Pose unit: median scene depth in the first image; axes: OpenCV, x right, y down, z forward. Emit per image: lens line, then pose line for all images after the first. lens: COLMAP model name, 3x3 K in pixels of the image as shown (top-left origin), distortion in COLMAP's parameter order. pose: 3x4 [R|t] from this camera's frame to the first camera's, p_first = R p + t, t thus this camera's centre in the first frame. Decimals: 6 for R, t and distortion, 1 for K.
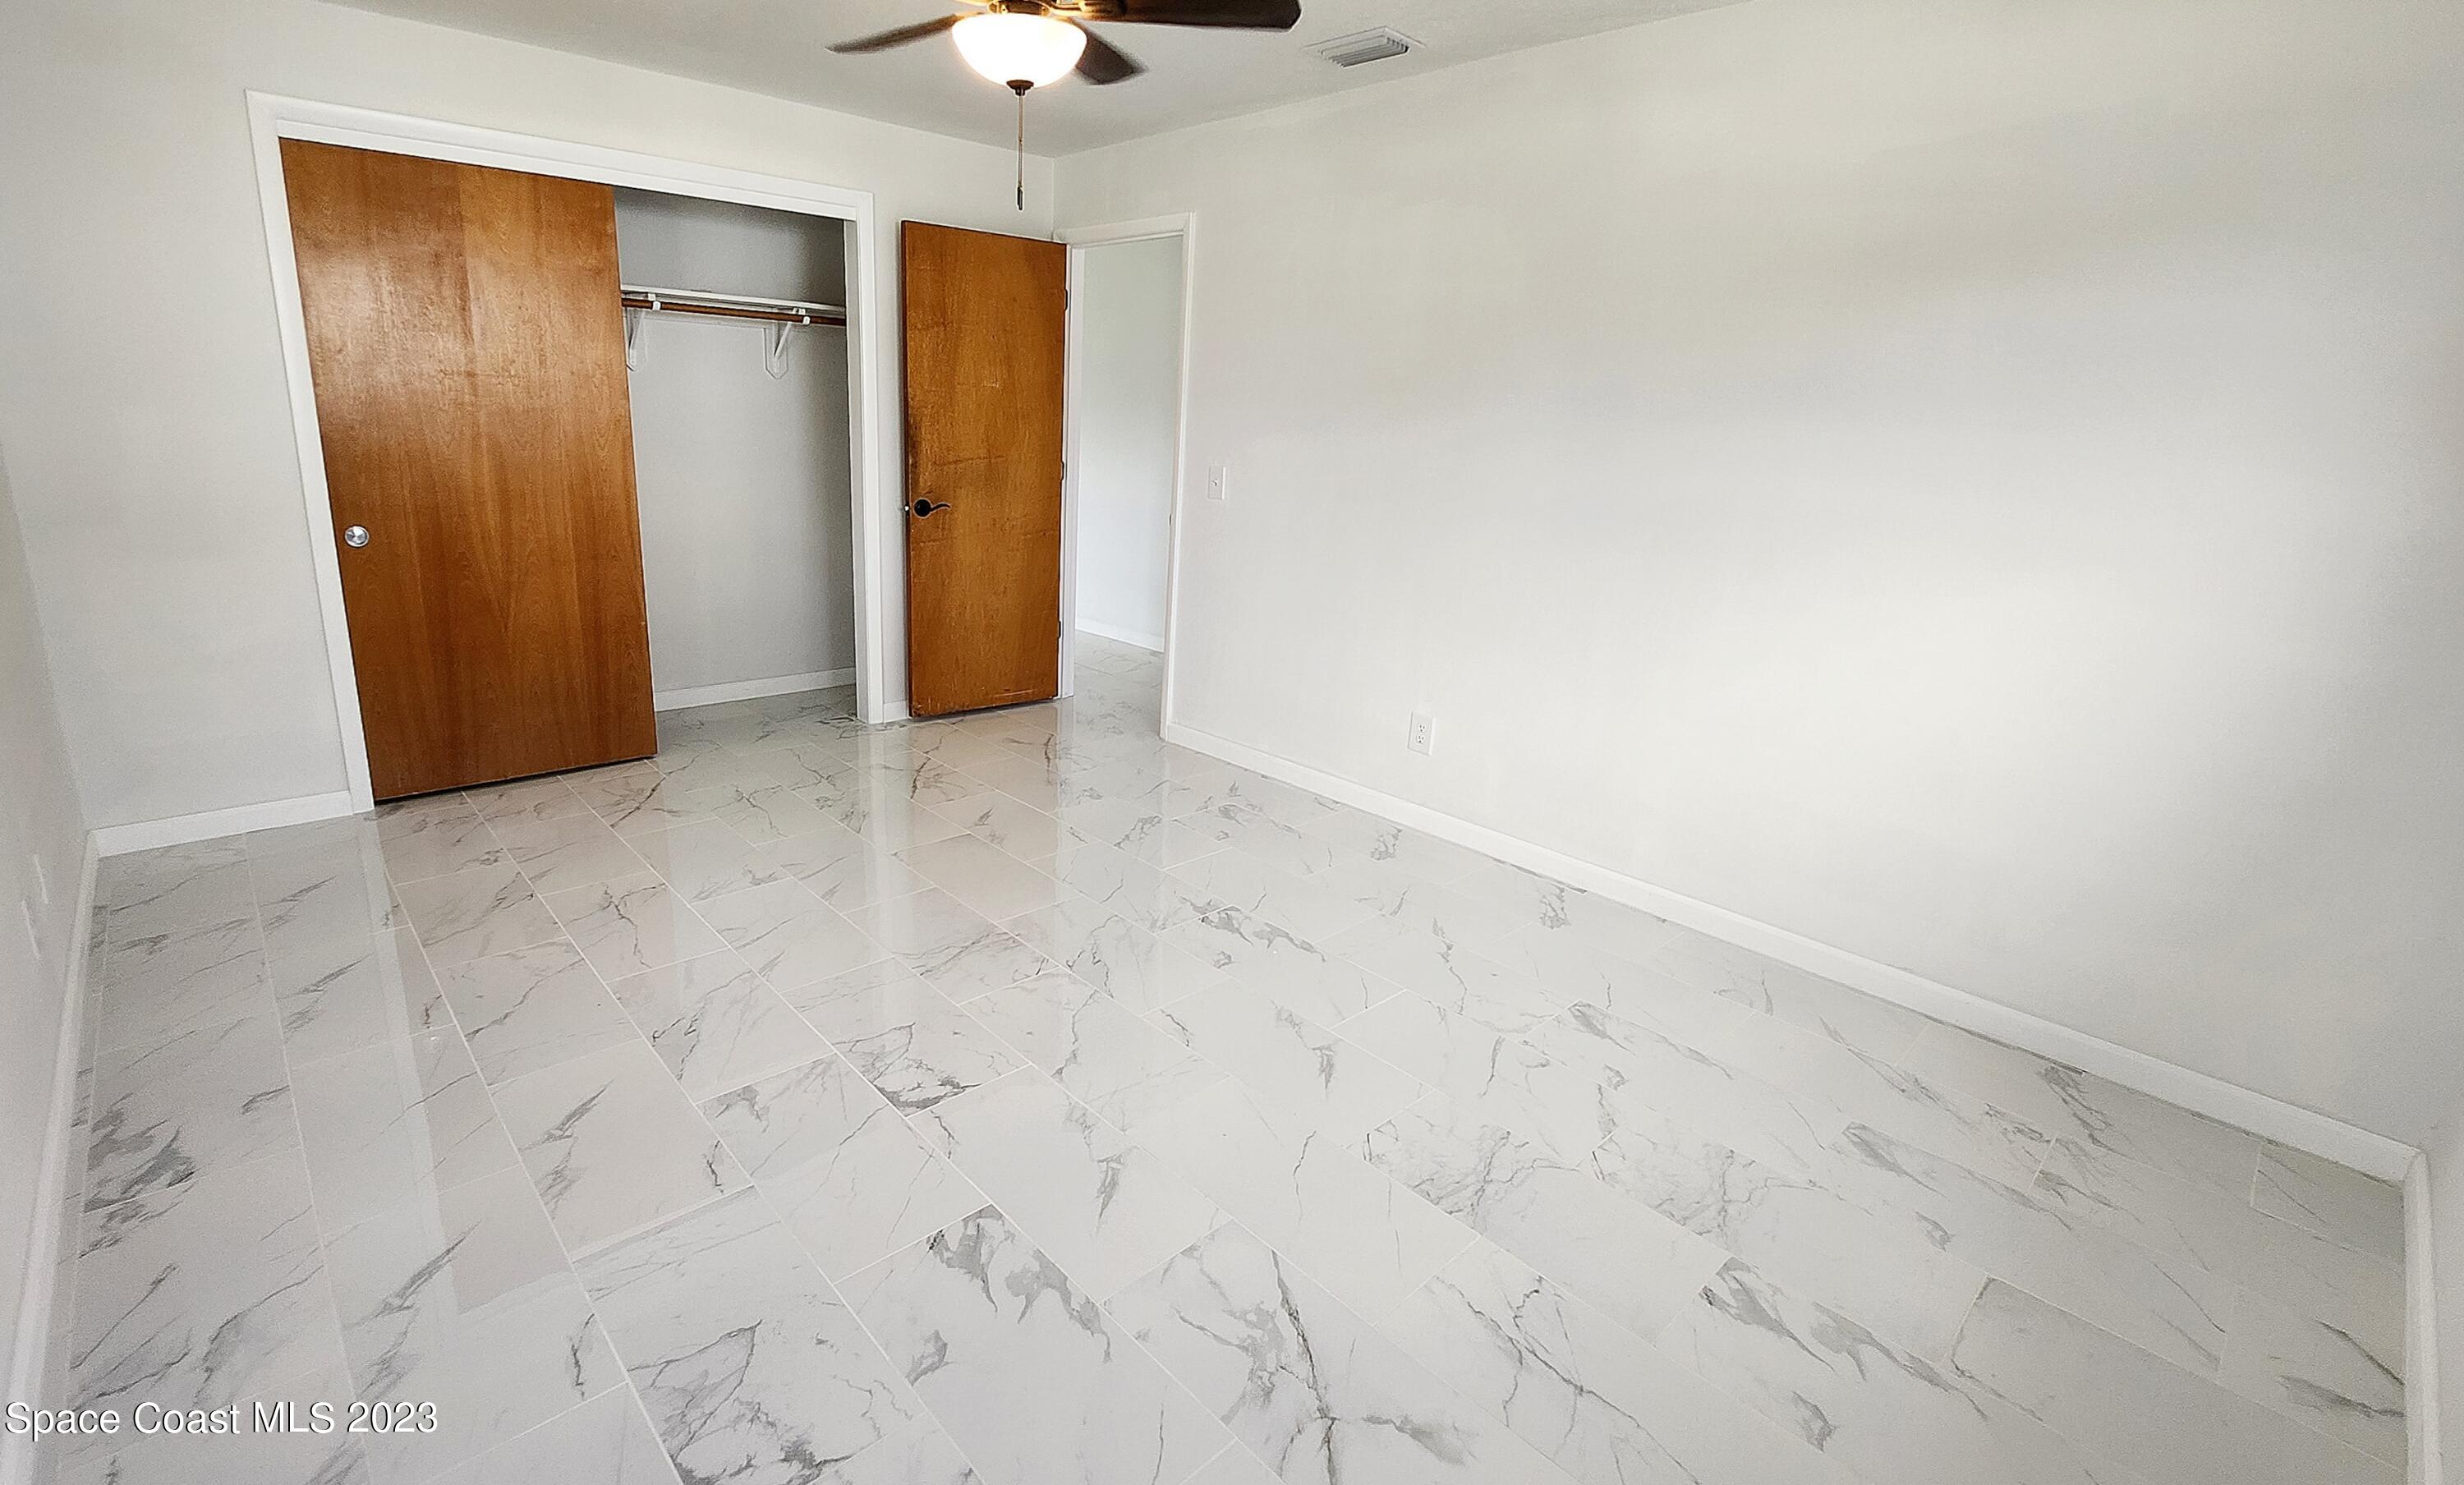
lens RADIAL K [[1083.1, 0, 1232.0], [0, 1083.1, 742.5], [0, 0, 1]] dist [0.019572, -0.000107]
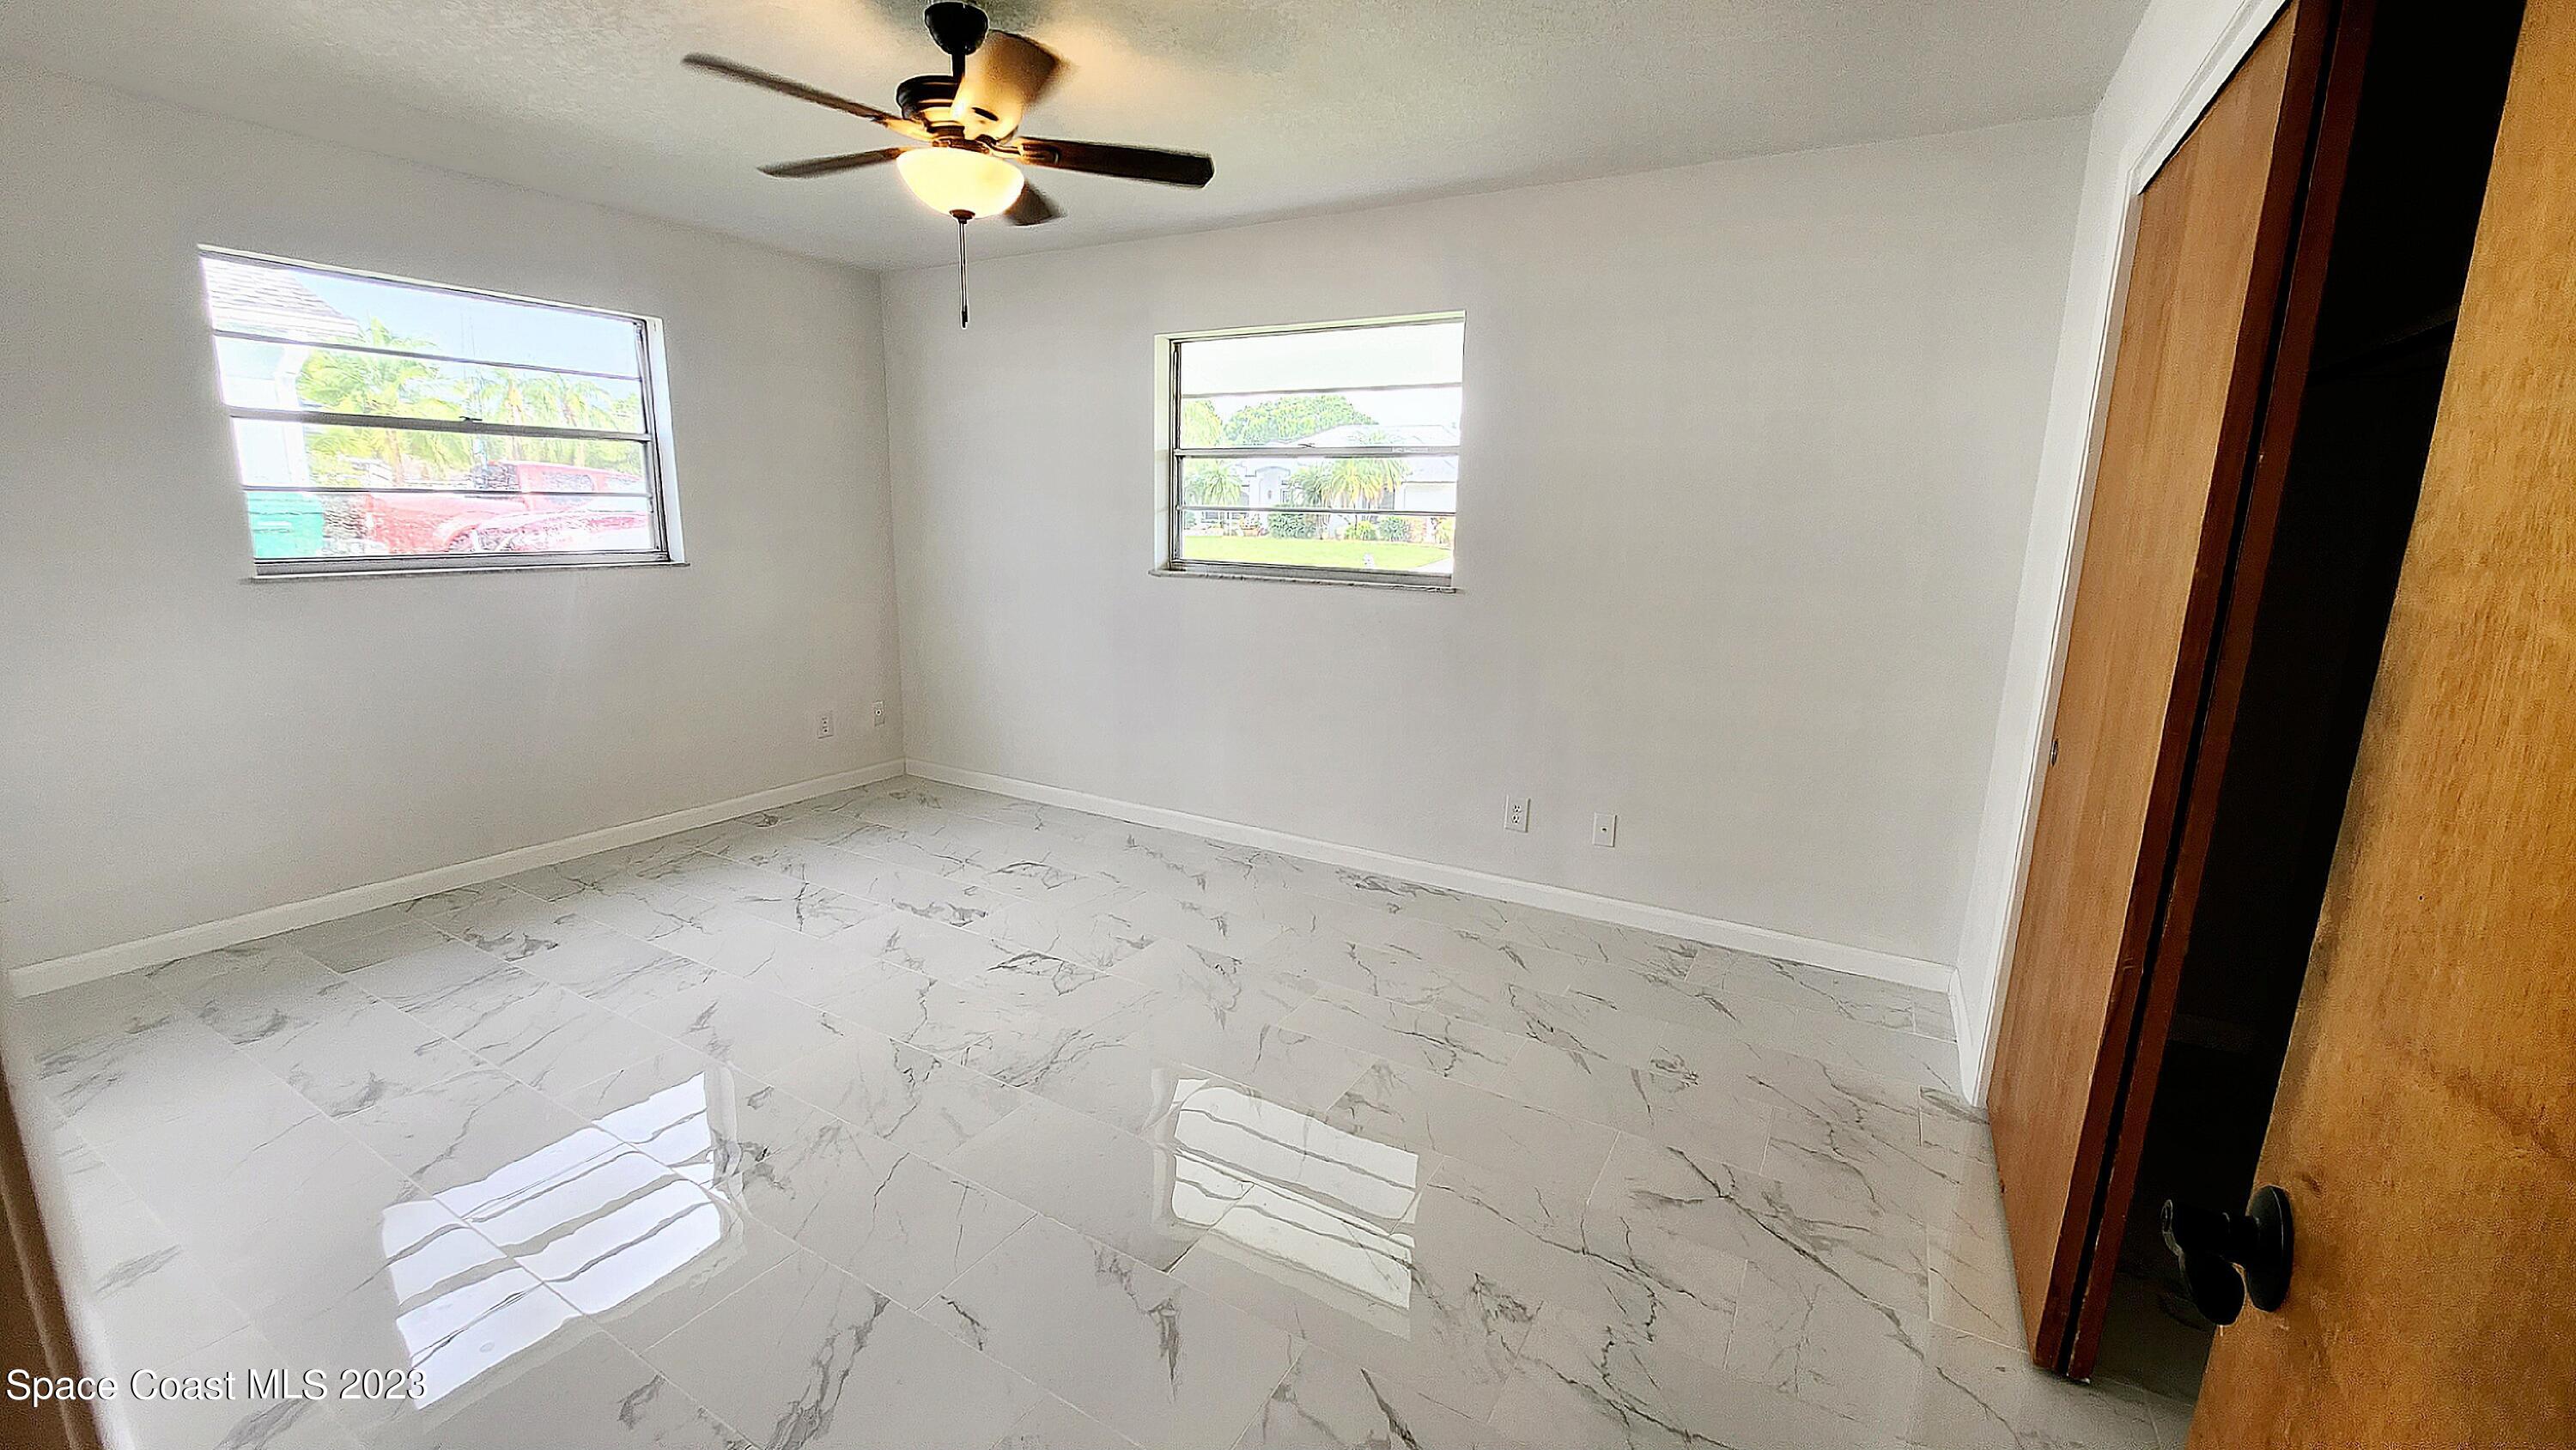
lens RADIAL K [[1065.7, 0, 1288.0], [0, 1065.7, 725.0], [0, 0, 1]] dist [0.029832, -0.000074]
pose [[-0.969272, 0.006954, -0.245892, -0.266508], [-0.111268, 0.879101, 0.463467, -0.663558], [0.219387, 0.476585, -0.851314, 2.110417]]
